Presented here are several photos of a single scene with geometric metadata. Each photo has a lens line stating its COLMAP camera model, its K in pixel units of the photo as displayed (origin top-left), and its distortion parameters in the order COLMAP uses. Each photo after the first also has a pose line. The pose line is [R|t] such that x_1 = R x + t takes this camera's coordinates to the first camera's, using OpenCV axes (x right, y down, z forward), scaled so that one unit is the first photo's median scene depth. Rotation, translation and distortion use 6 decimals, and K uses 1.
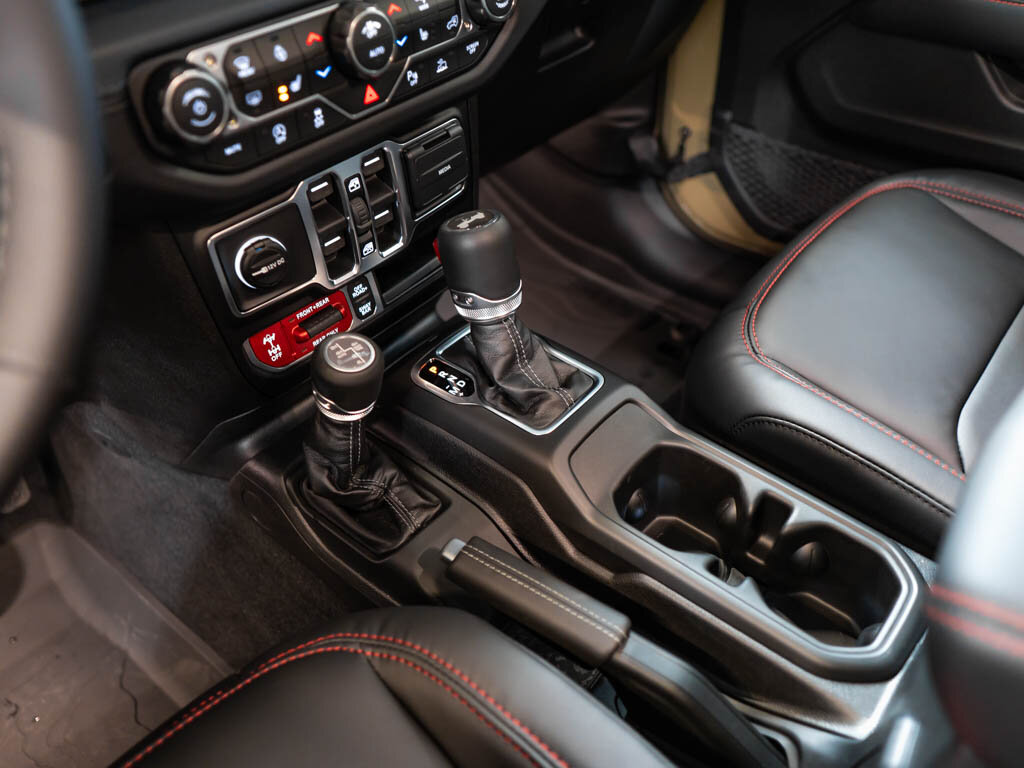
lens RADIAL K [[786.8, 0, 527.4], [0, 786.8, 380.6], [0, 0, 1]] dist [-0.002517, -0.000151]
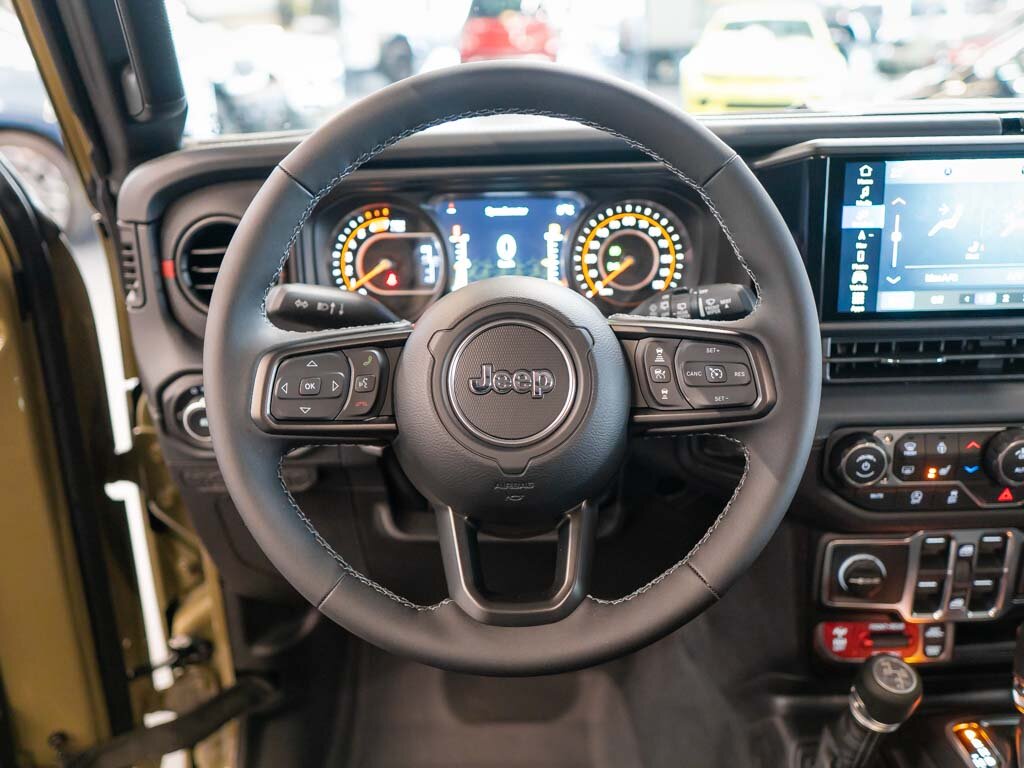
lens RADIAL K [[898.0, 0, 510.9], [0, 898.0, 380.9], [0, 0, 1]] dist [-0.007124, 0.003356]
pose [[0.660730, 0.303419, -0.686566, 0.167273], [-0.501153, 0.859260, -0.102555, 0.011324], [0.558822, 0.411836, 0.719798, -0.435329]]
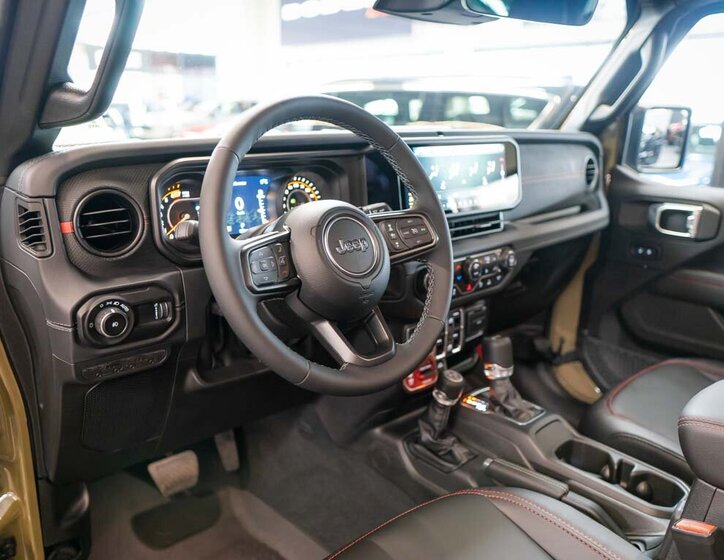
lens RADIAL K [[619.6, 0, 344.6], [0, 619.6, 279.6], [0, 0, 1]] dist [0.005988, 0.004831]
pose [[0.989978, 0.086879, -0.111340, -0.342096], [-0.127000, 0.892503, -0.432792, 0.553947], [0.061770, 0.442595, 0.894592, -0.910317]]
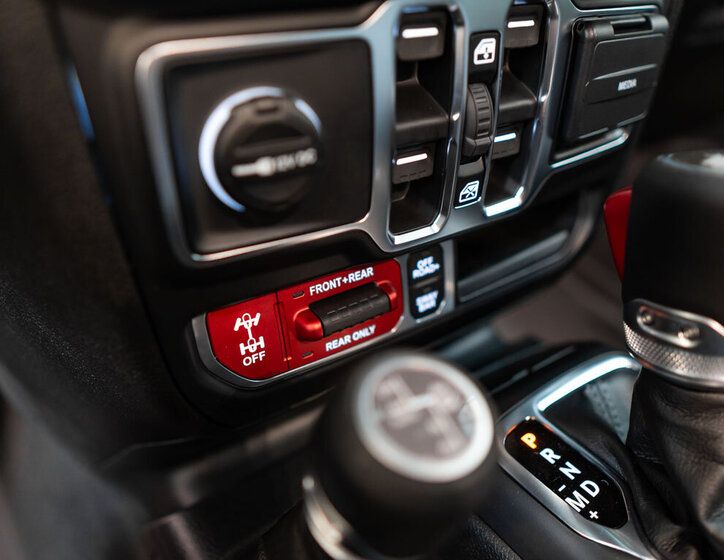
lens RADIAL K [[578.0, 0, 383.1], [0, 578.0, 280.6], [0, 0, 1]] dist [0.004534, -0.000057]
pose [[0.967828, 0.197771, -0.155548, -0.191434], [-0.218470, 0.967200, -0.129592, -0.049581], [0.124817, 0.159406, 0.979291, 0.642965]]
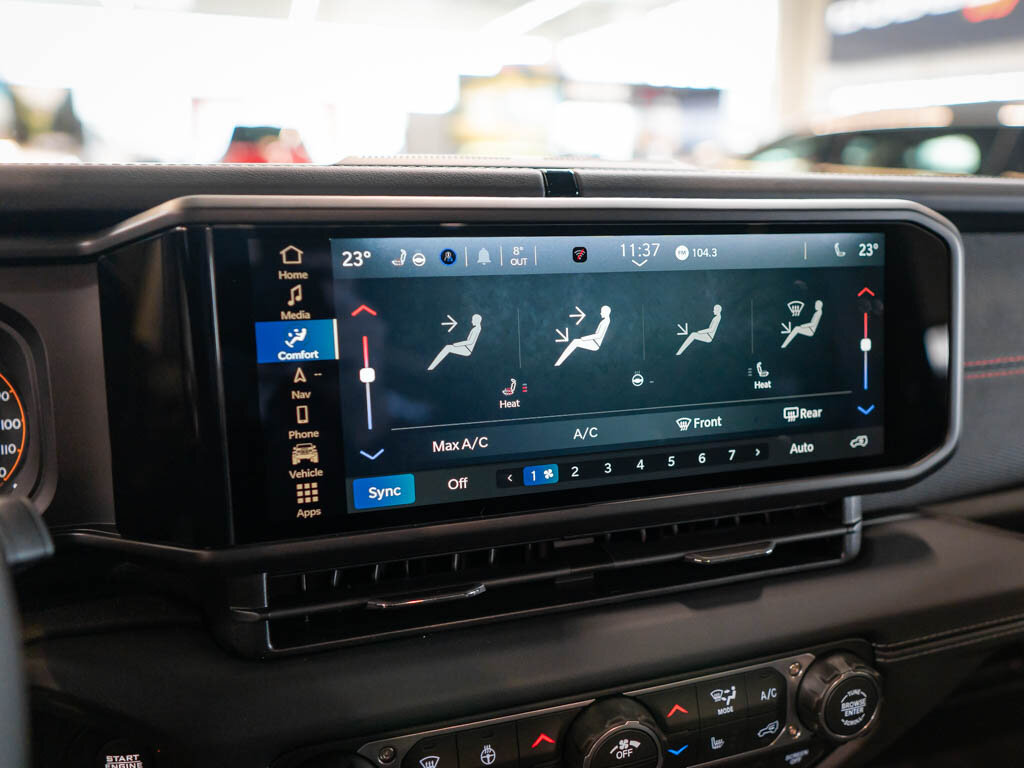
lens RADIAL K [[823.0, 0, 566.8], [0, 823.0, 383.3], [0, 0, 1]] dist [0.001425, 0.000104]
pose [[0.856956, 0.187721, -0.479987, 0.040870], [-0.378493, 0.861336, -0.338887, -0.366070], [0.349813, 0.472083, 0.809178, 0.179886]]
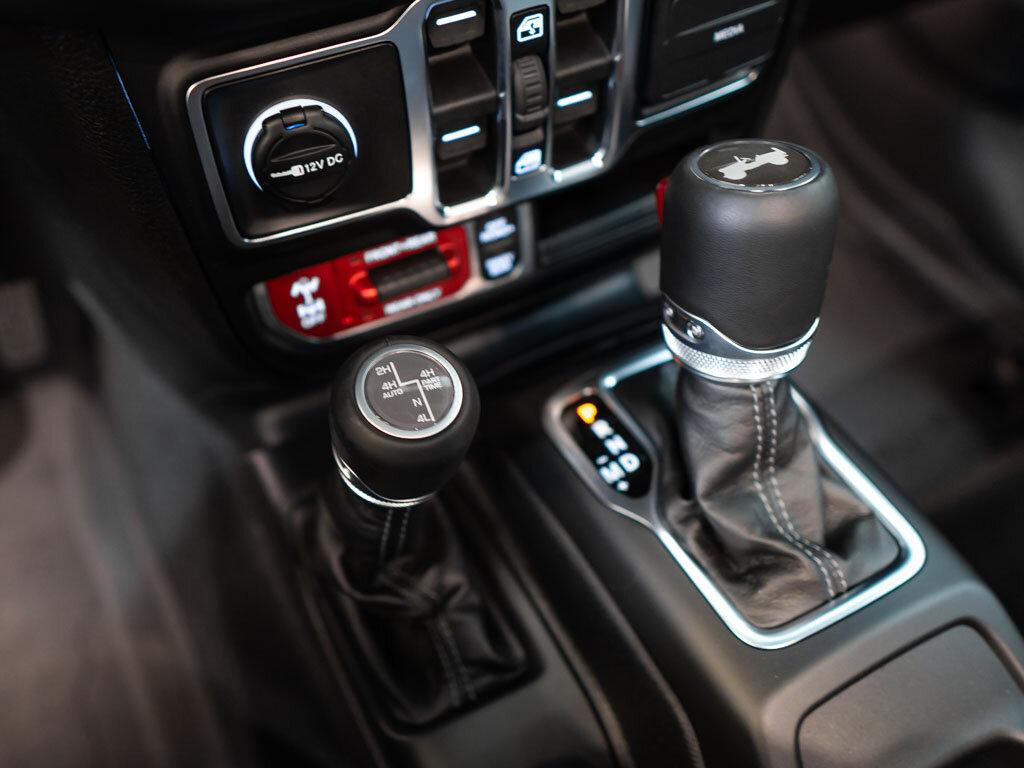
lens RADIAL K [[881.8, 0, 472.7], [0, 881.8, 378.5], [0, 0, 1]] dist [-0.008068, -0.004284]
pose [[0.921305, 0.303469, -0.243113, -0.058535], [-0.265930, 0.947892, 0.175445, -0.129310], [0.283687, -0.096987, 0.954000, 0.453497]]
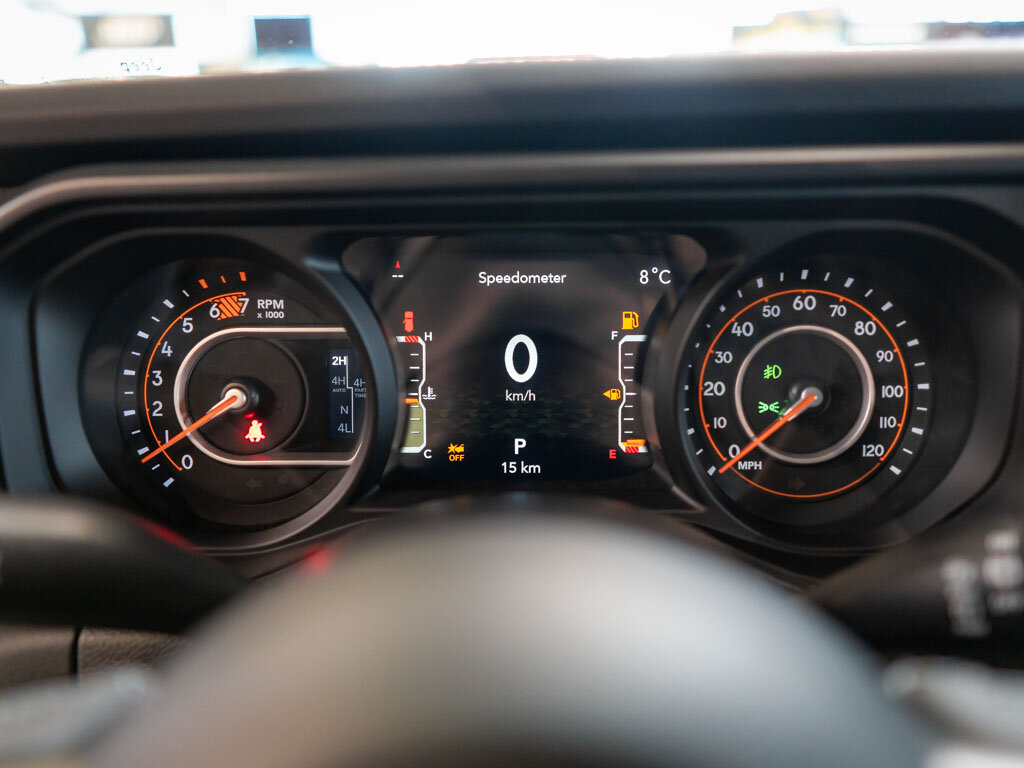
lens RADIAL K [[862.2, 0, 515.5], [0, 862.2, 386.7], [0, 0, 1]] dist [0.001050, 0.000976]
pose [[0.640797, 0.265782, -0.720235, -0.402420], [-0.515403, 0.844243, -0.147014, -0.192505], [0.568980, 0.465418, 0.677973, 0.062348]]
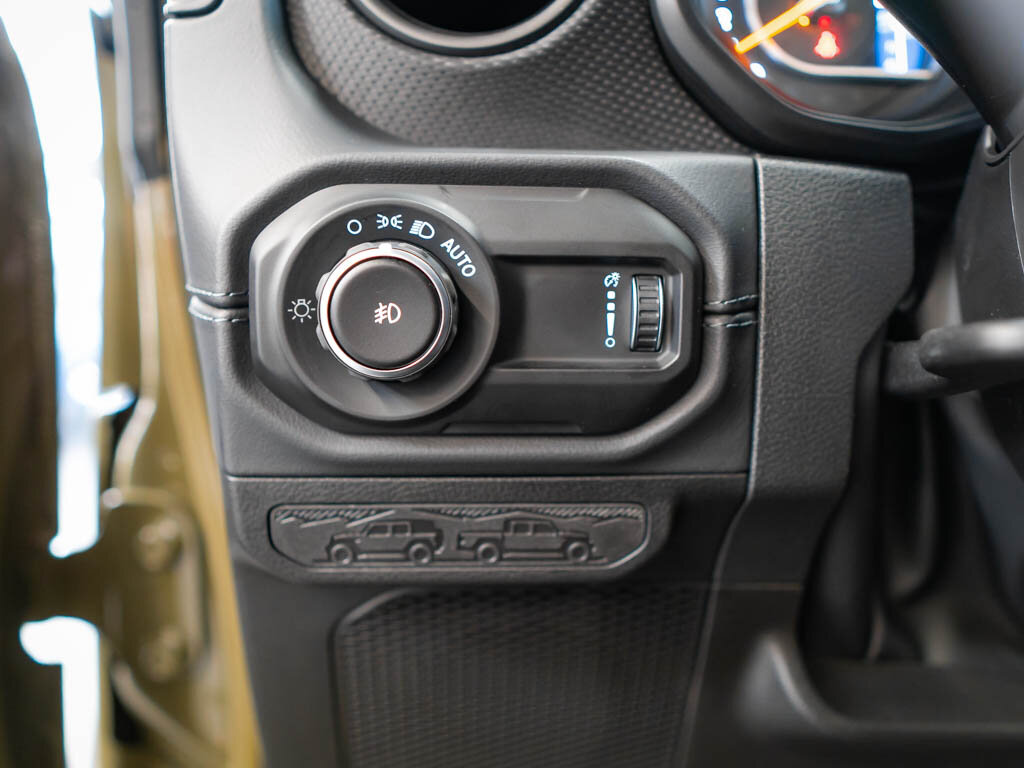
lens RADIAL K [[862.2, 0, 515.5], [0, 862.2, 386.7], [0, 0, 1]] dist [0.001050, 0.000976]
pose [[0.703679, 0.134243, -0.697721, -0.642090], [-0.495679, 0.796305, -0.346701, 0.269869], [0.509057, 0.589812, 0.626884, 0.057334]]
